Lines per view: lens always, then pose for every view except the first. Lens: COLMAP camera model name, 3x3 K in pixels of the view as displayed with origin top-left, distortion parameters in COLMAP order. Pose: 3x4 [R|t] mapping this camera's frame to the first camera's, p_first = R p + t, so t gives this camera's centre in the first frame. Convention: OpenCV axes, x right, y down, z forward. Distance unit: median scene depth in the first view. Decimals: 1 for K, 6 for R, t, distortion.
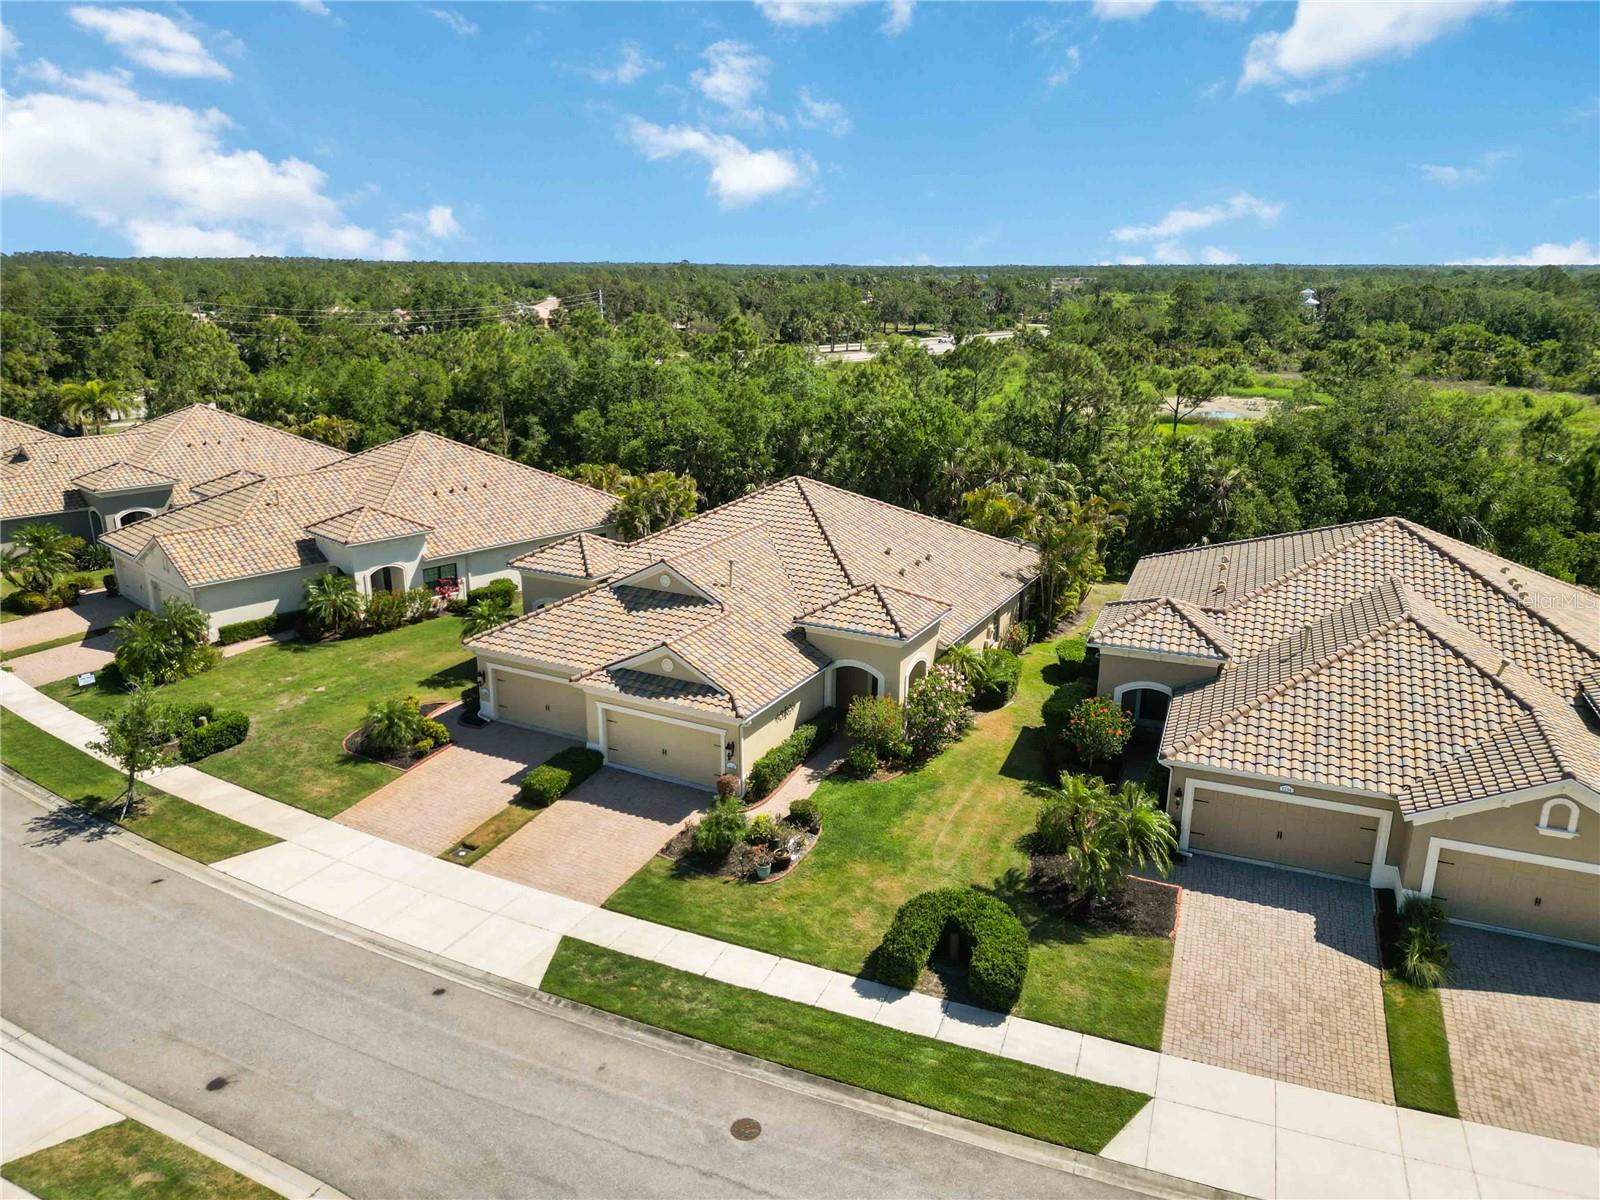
lens RADIAL K [[1124.7, 0, 795.8], [0, 1124.7, 599.3], [0, 0, 1]] dist [0.035043, -0.021453]
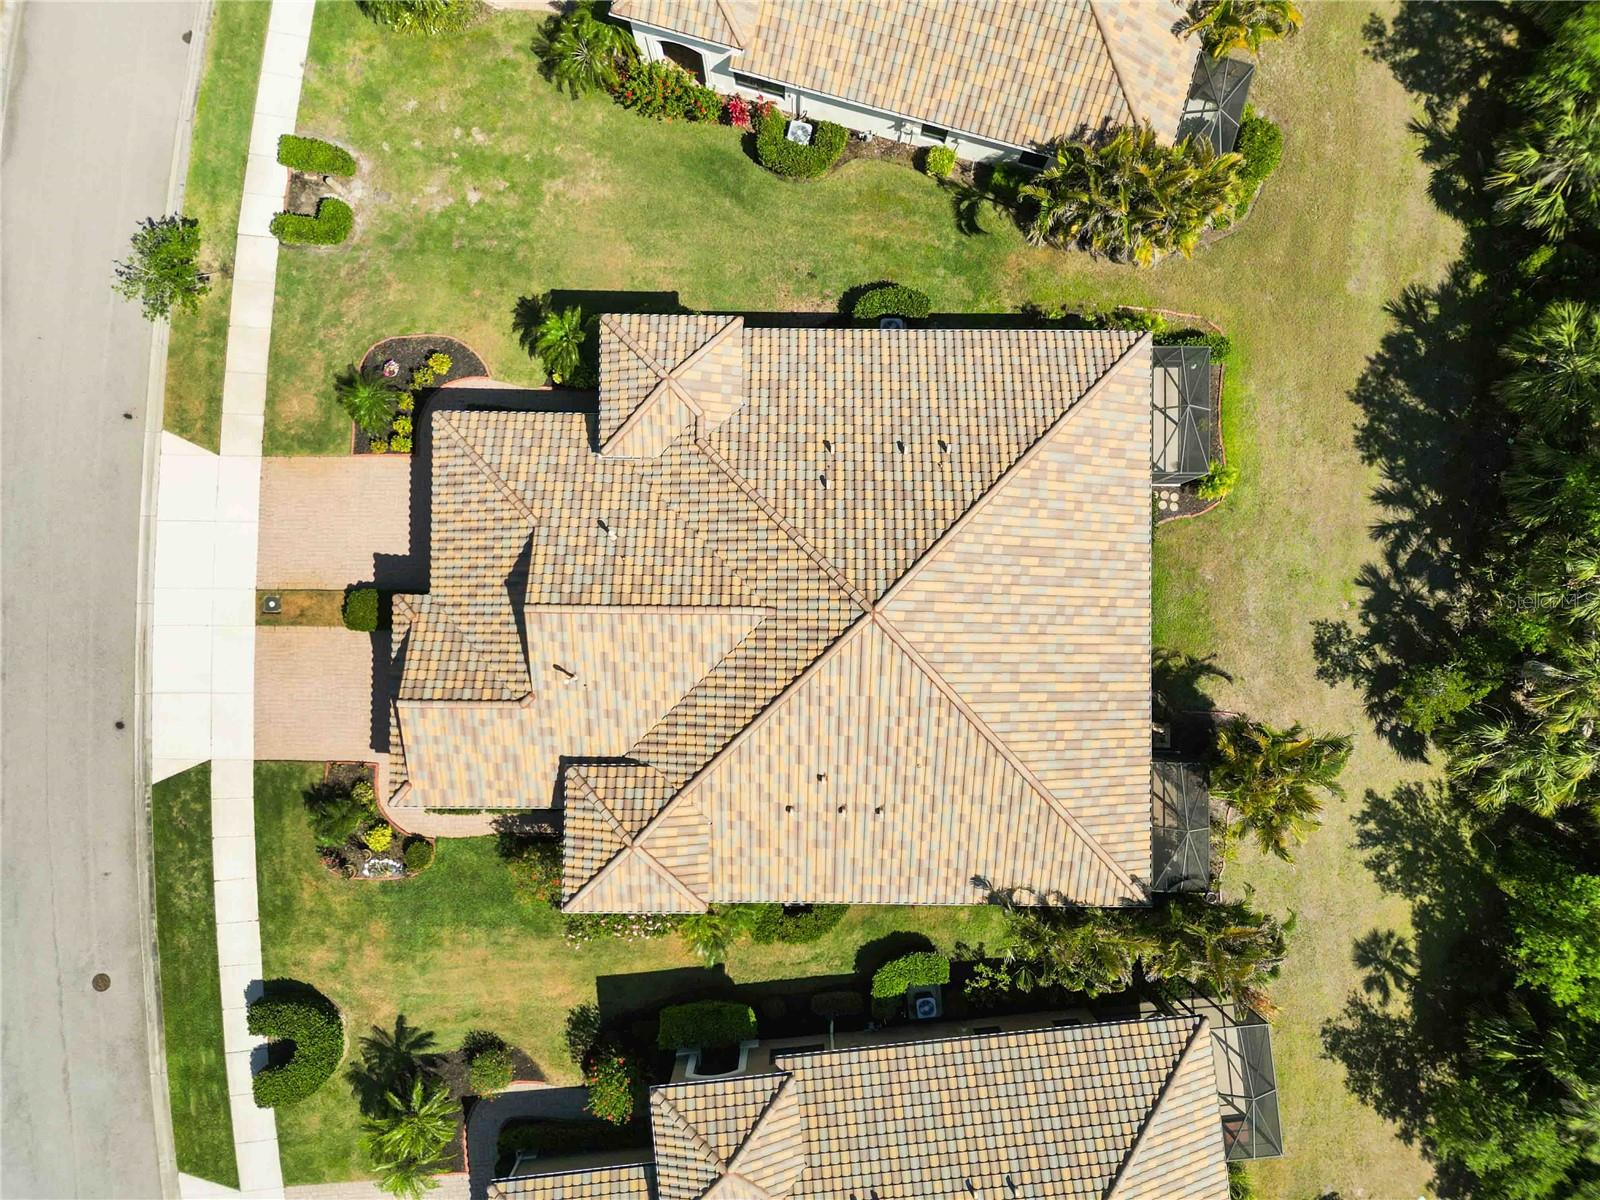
lens RADIAL K [[1124.7, 0, 803.1], [0, 1124.7, 603.0], [0, 0, 1]] dist [0.035043, -0.021453]
pose [[0.468885, 0.882858, -0.026619, -0.004821], [-0.251842, 0.162518, 0.954025, -0.982002], [0.846594, -0.440625, 0.298543, 1.053677]]
